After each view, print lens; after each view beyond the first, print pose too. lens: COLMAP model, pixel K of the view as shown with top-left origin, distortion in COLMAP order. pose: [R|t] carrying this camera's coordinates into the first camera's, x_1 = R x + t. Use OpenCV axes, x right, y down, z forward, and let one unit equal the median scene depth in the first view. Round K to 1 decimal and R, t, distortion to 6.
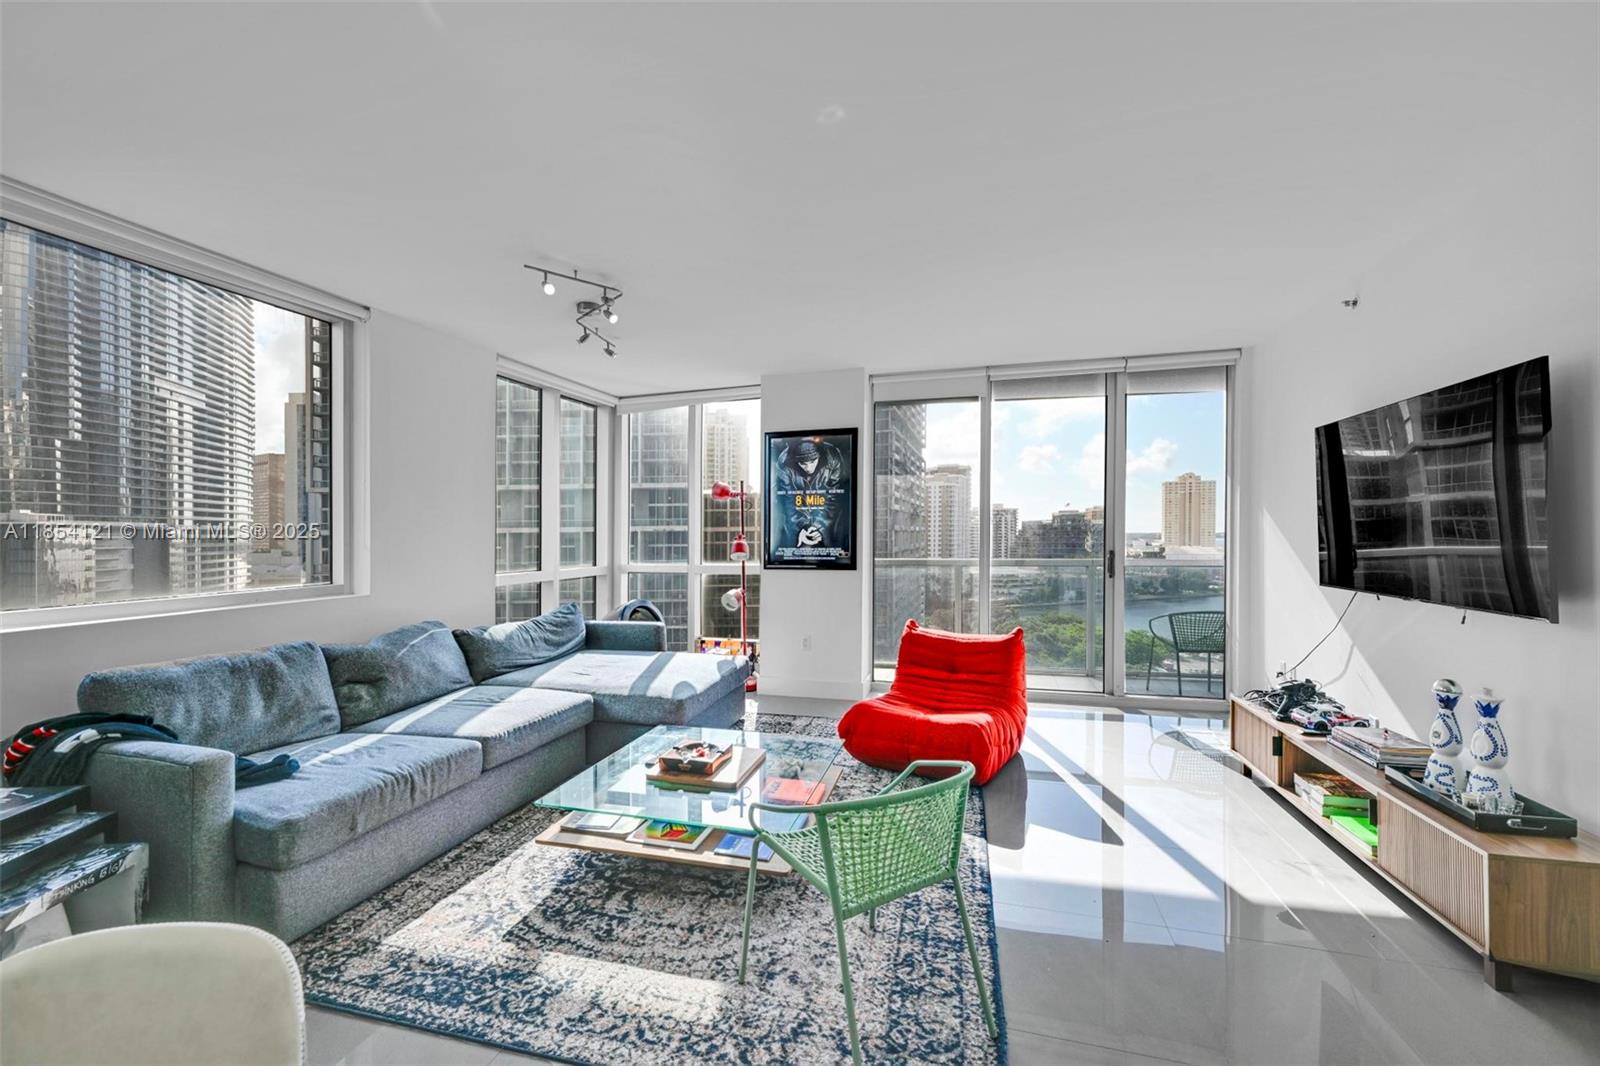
lens RADIAL K [[642.5, 0, 801.2], [0, 642.5, 528.0], [0, 0, 1]] dist [0.005526, -0.000390]
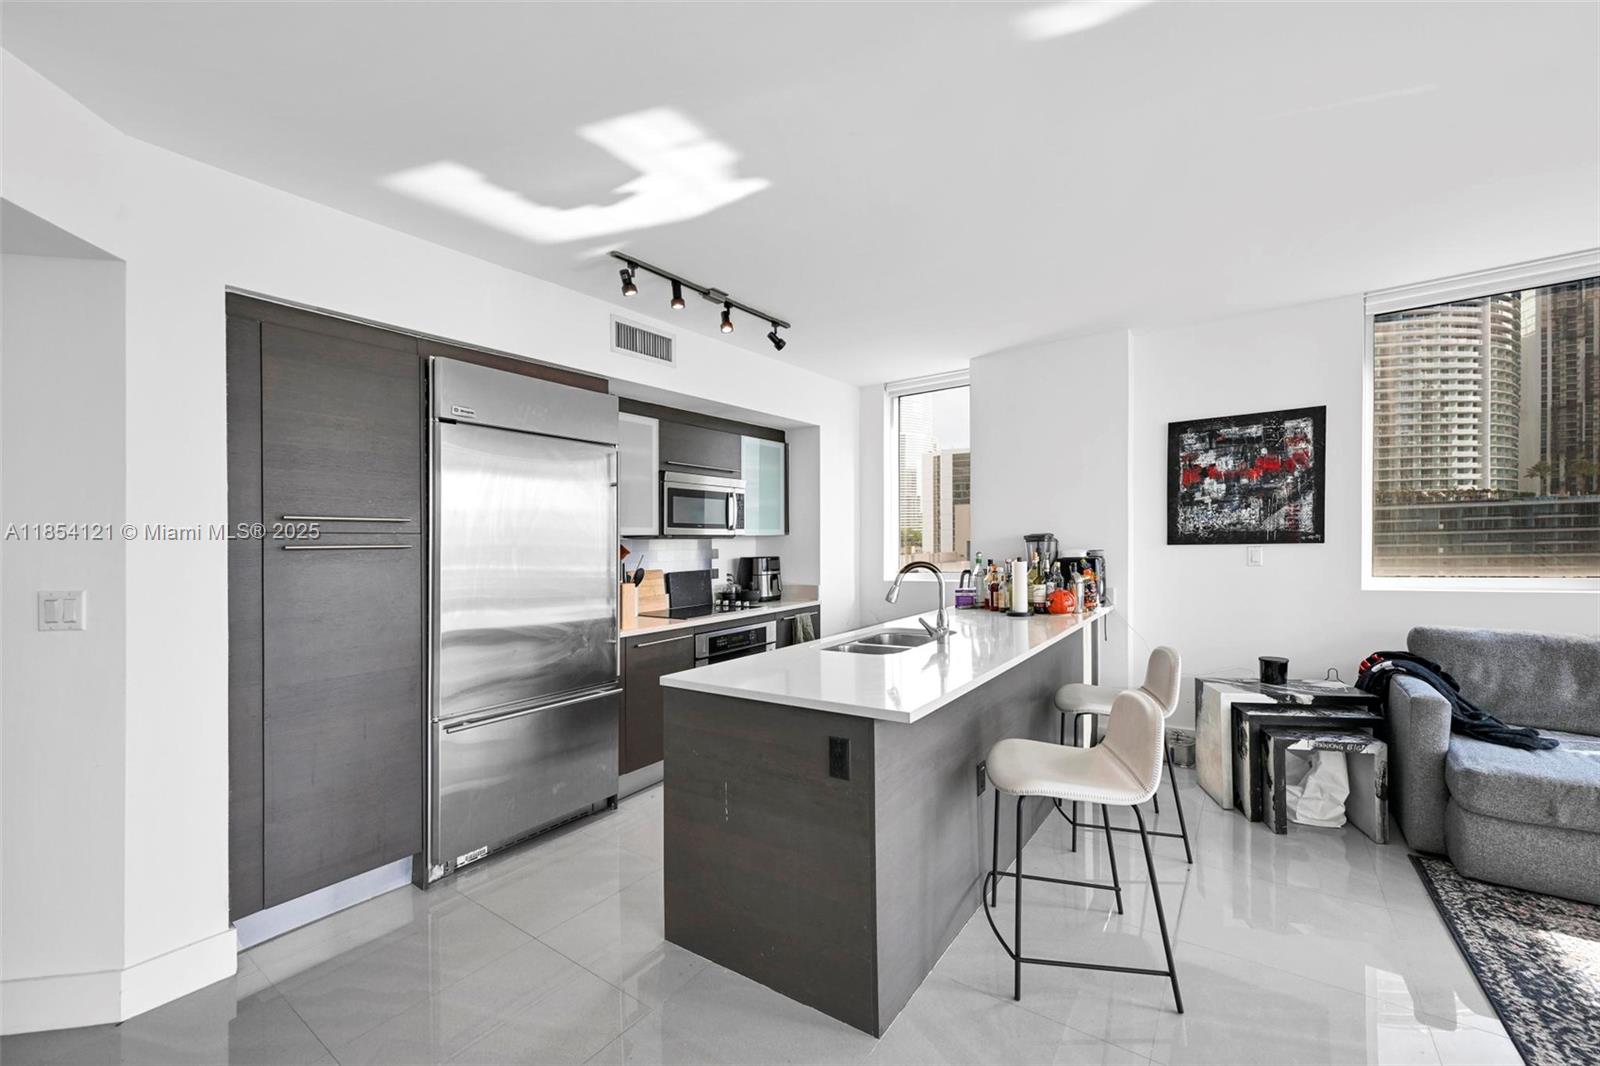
lens RADIAL K [[642.5, 0, 801.7], [0, 642.5, 535.0], [0, 0, 1]] dist [0.005526, -0.000390]
pose [[-0.326784, 0.004862, -0.945087, 0.434838], [0.036081, 0.999322, -0.007335, -0.003410], [0.944410, -0.036497, -0.326738, 0.156639]]
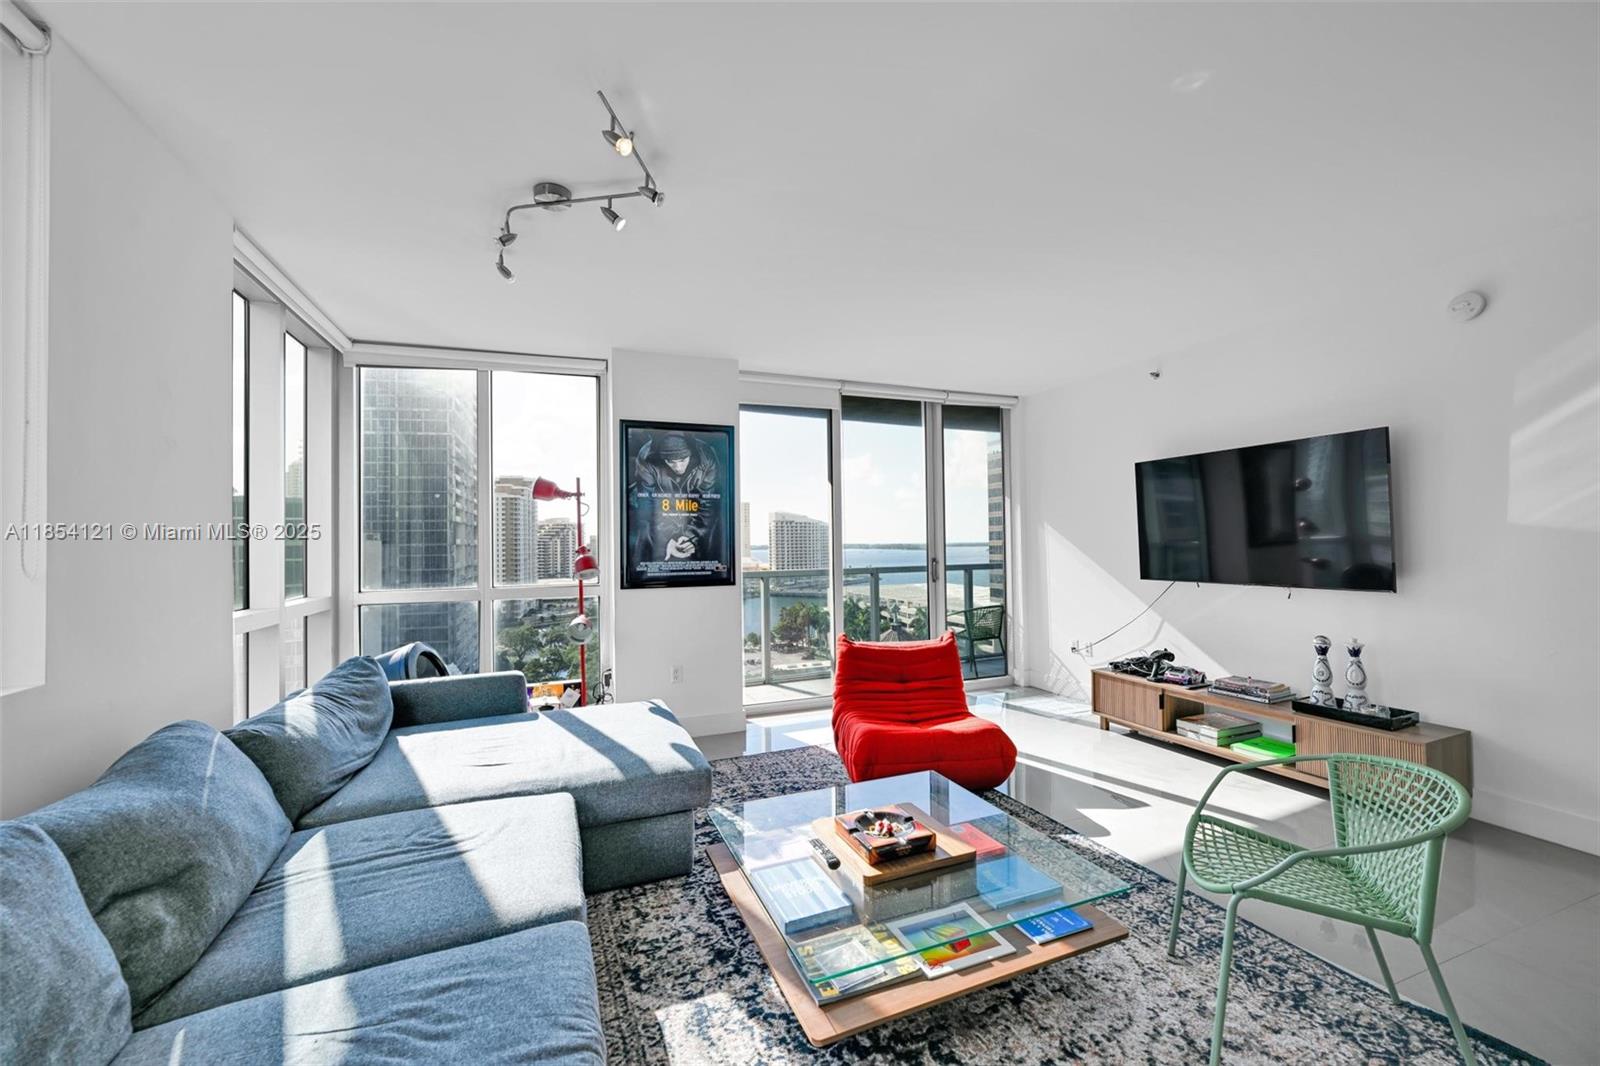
lens RADIAL K [[632.2, 0, 798.4], [0, 632.2, 524.9], [0, 0, 1]] dist [0.007454, -0.000611]
pose [[0.790426, 0.015001, 0.612374, -0.596847], [0.001563, 0.999647, -0.026504, 0.008805], [-0.612555, 0.021906, 0.790124, 0.389181]]
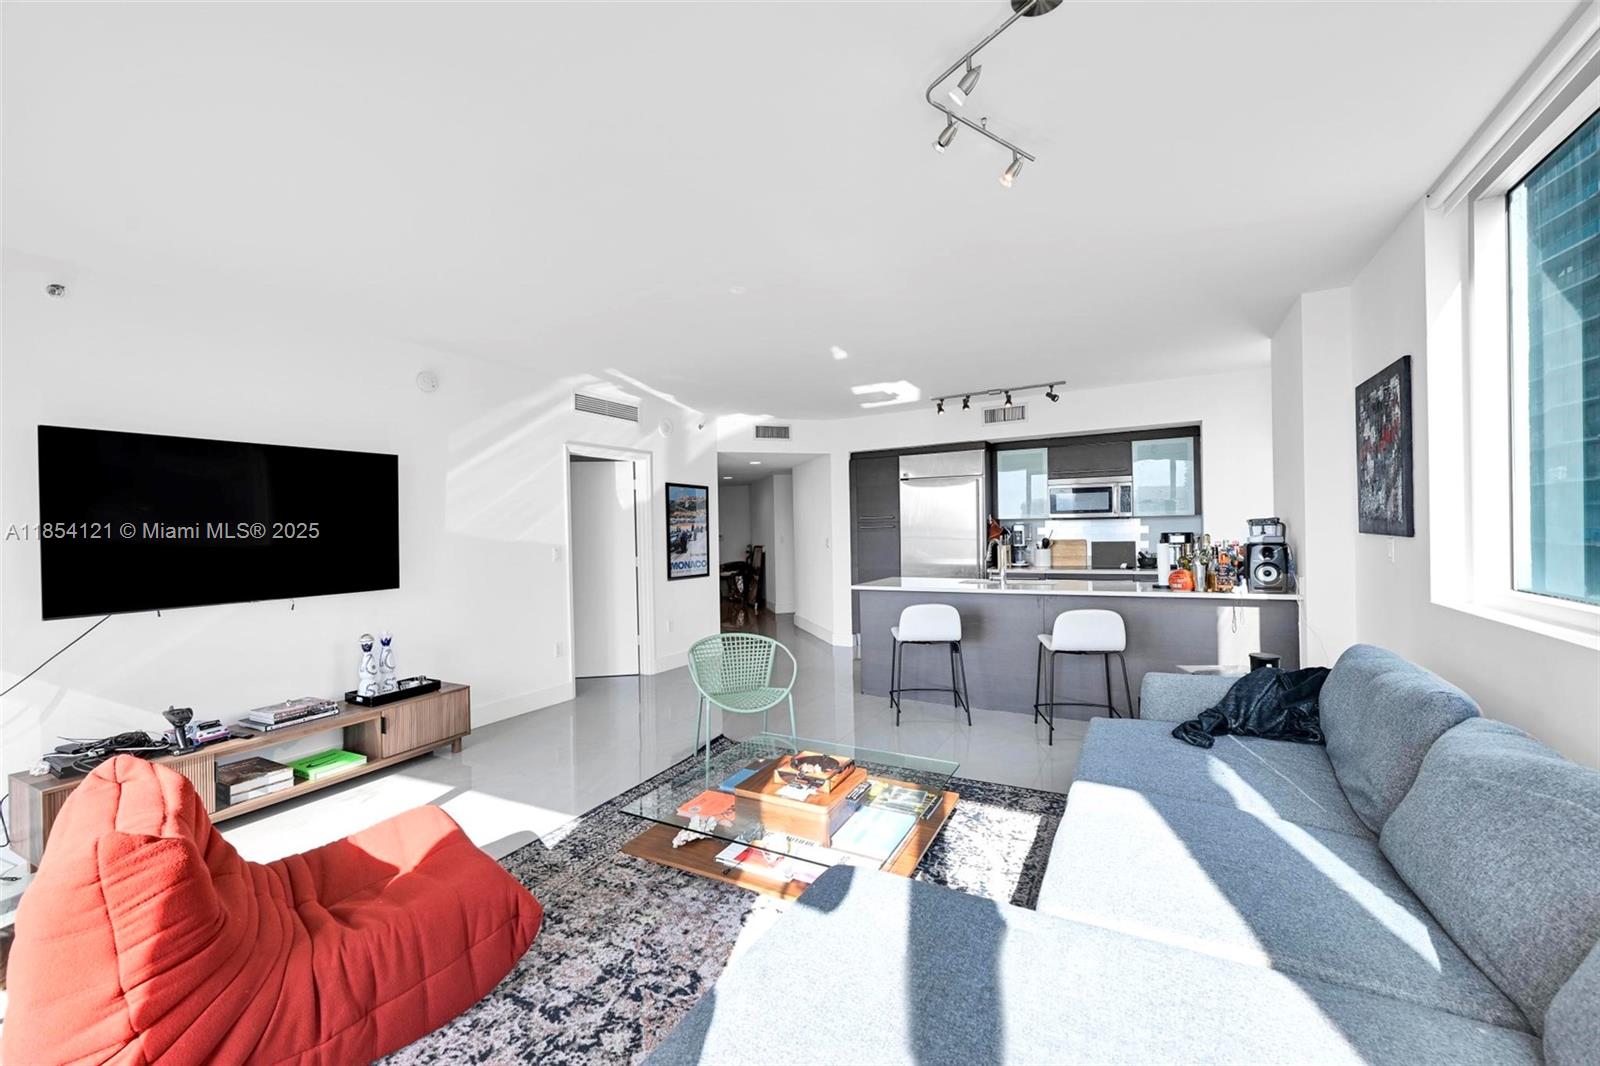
lens RADIAL K [[642.5, 0, 801.3], [0, 642.5, 509.2], [0, 0, 1]] dist [0.005526, -0.000390]
pose [[-0.974775, 0.035583, 0.220333, -0.303679], [0.027197, 0.998790, -0.040979, 0.012621], [-0.221524, -0.033953, -0.974564, 1.626414]]
